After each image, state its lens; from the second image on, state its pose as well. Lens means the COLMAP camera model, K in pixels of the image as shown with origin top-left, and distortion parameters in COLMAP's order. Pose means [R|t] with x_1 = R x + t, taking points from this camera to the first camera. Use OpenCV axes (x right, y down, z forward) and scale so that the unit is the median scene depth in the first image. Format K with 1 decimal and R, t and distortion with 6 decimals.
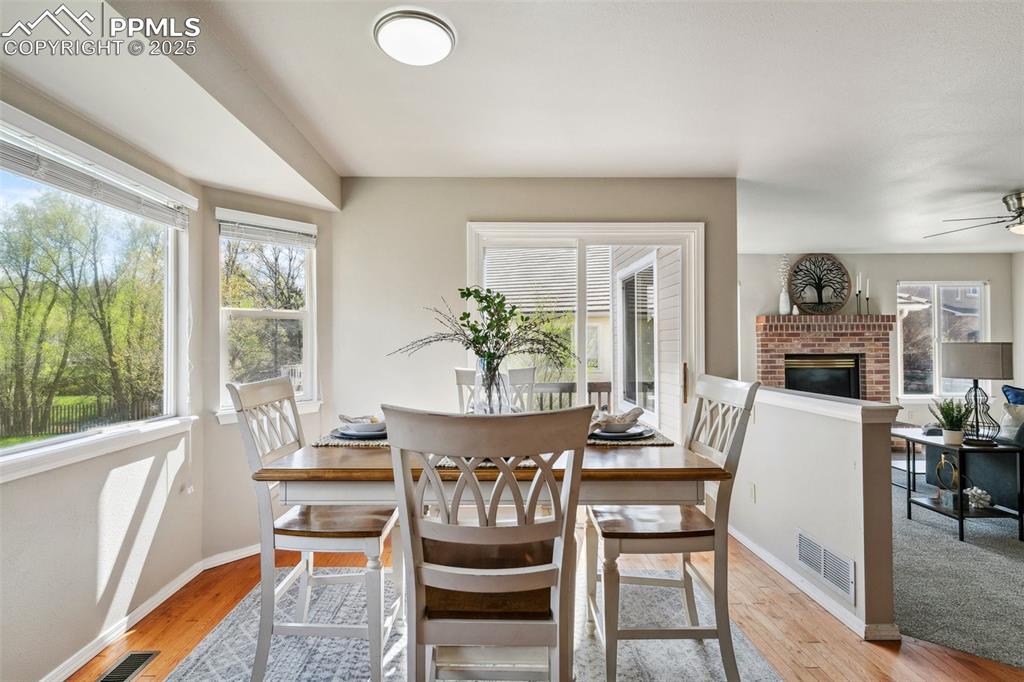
lens RADIAL K [[466.4, 0, 507.2], [0, 466.4, 338.6], [0, 0, 1]] dist [0.010554, -0.001762]
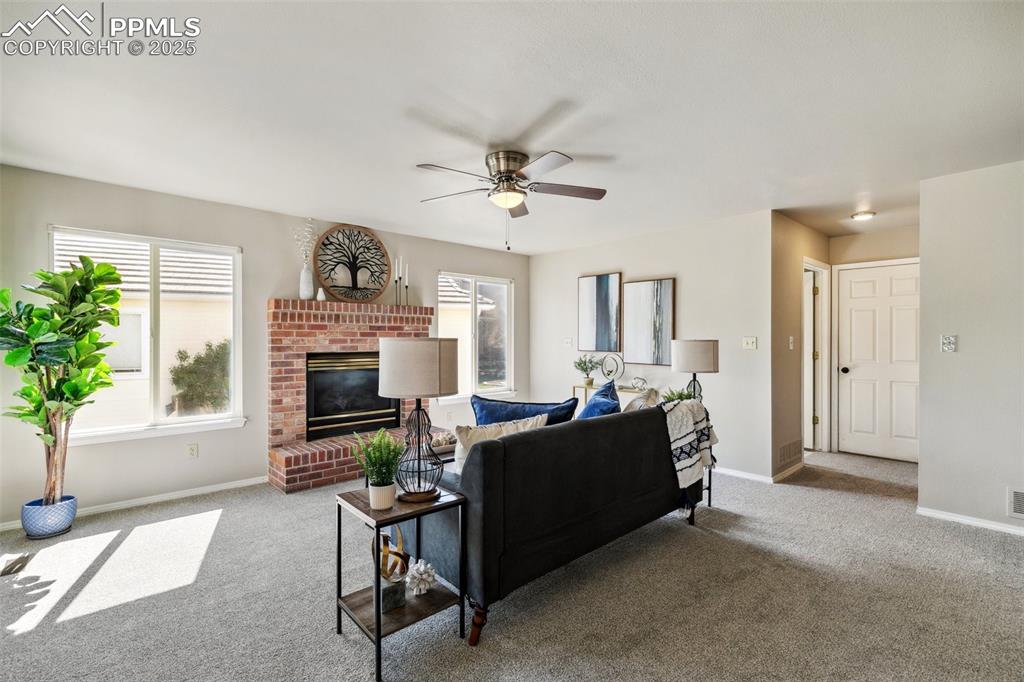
lens RADIAL K [[466.4, 0, 513.9], [0, 466.4, 341.3], [0, 0, 1]] dist [0.010554, -0.001762]
pose [[0.749100, 0.001433, 0.662456, 0.349341], [-0.011745, 0.999869, 0.011119, 0.002483], [-0.662353, -0.016110, 0.749018, 0.229421]]
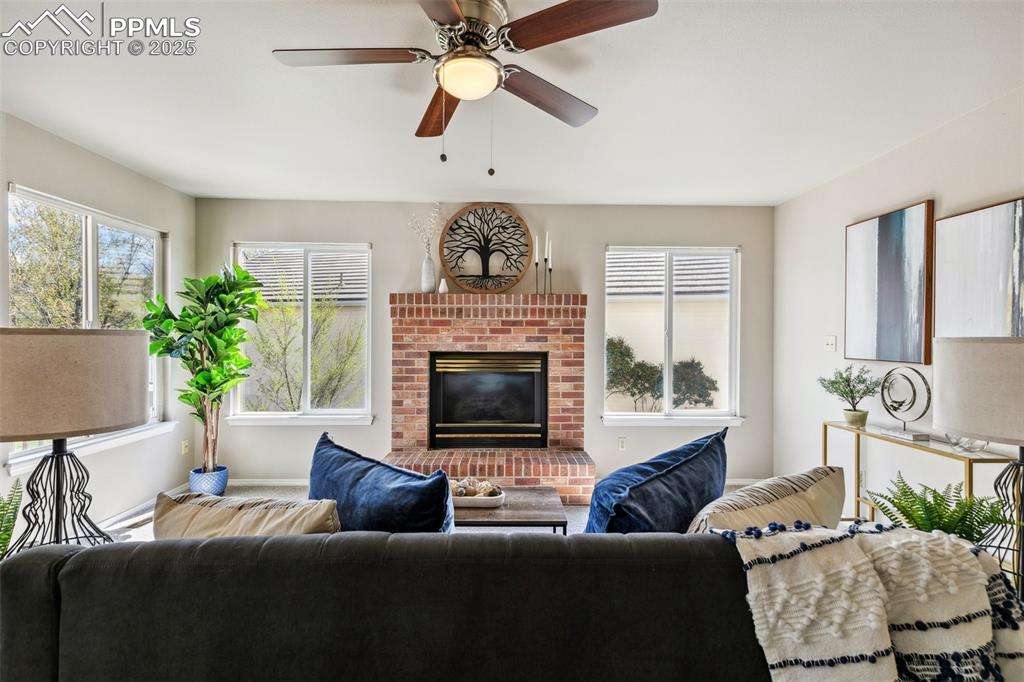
lens RADIAL K [[466.4, 0, 507.3], [0, 466.4, 340.5], [0, 0, 1]] dist [0.010554, -0.001762]
pose [[0.999903, 0.008632, 0.010970, 0.697854], [-0.008829, 0.999798, 0.018040, 0.004208], [-0.010812, -0.018135, 0.999777, 0.331725]]
